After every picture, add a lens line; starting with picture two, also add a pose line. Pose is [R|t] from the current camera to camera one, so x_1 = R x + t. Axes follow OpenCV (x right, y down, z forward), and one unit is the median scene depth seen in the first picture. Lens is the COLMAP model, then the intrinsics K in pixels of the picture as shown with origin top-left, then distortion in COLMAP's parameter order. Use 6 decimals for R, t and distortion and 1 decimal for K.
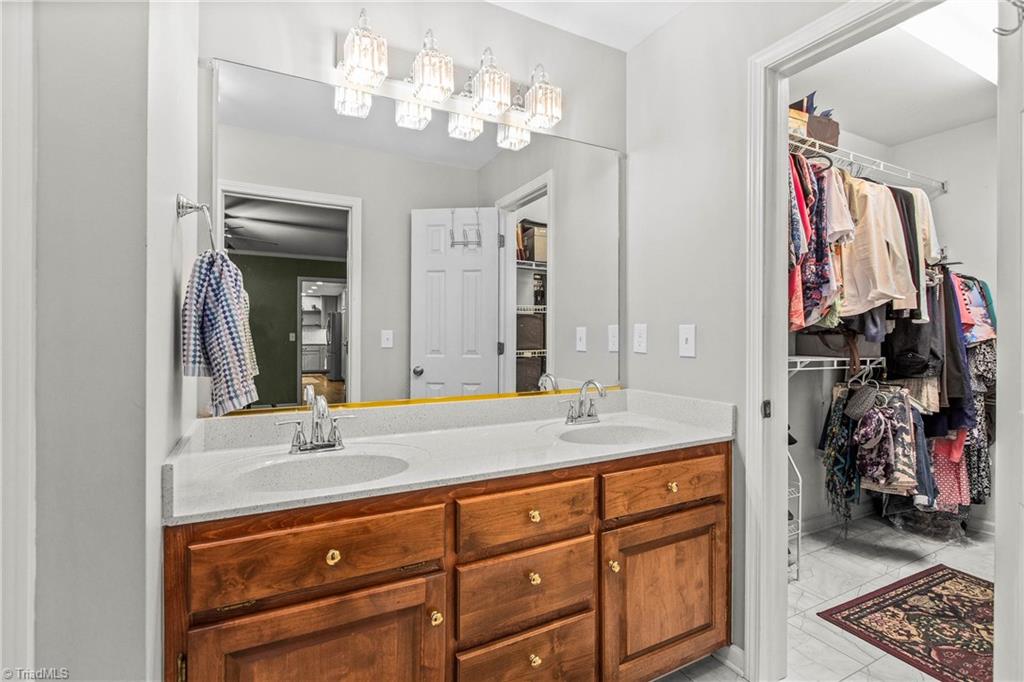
lens RADIAL K [[482.6, 0, 511.2], [0, 482.6, 337.7], [0, 0, 1]] dist [-0.000184, -0.002444]
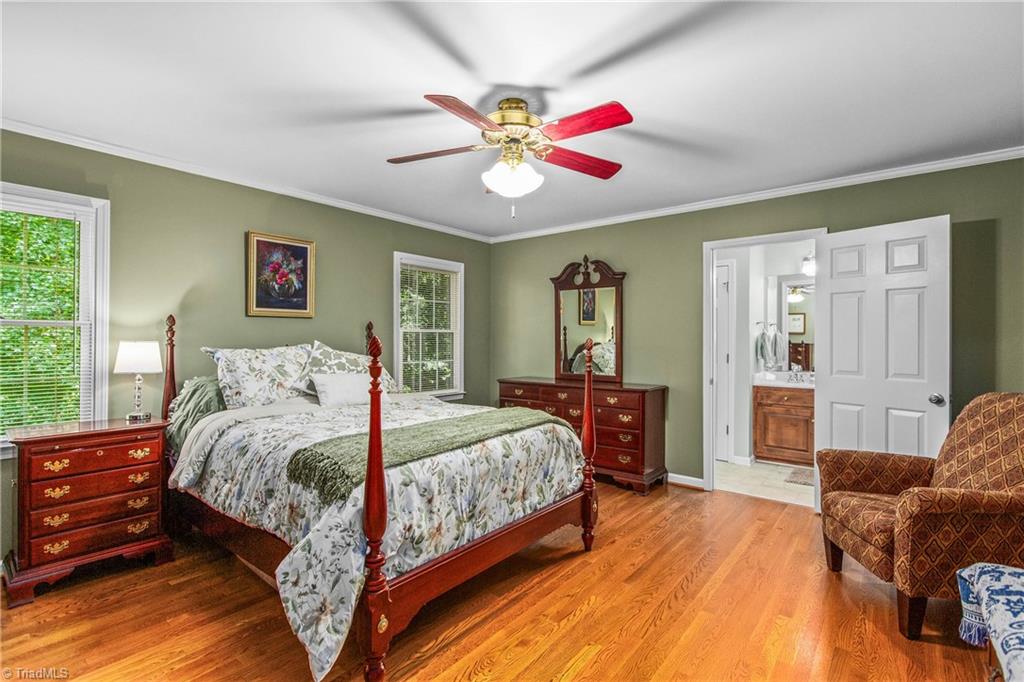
lens RADIAL K [[482.6, 0, 510.3], [0, 482.6, 339.9], [0, 0, 1]] dist [-0.000184, -0.002444]
pose [[0.395527, -0.001105, -0.918454, 2.919870], [0.005338, 0.999985, 0.001096, -0.117541], [0.918439, -0.005336, 0.395527, -3.335289]]
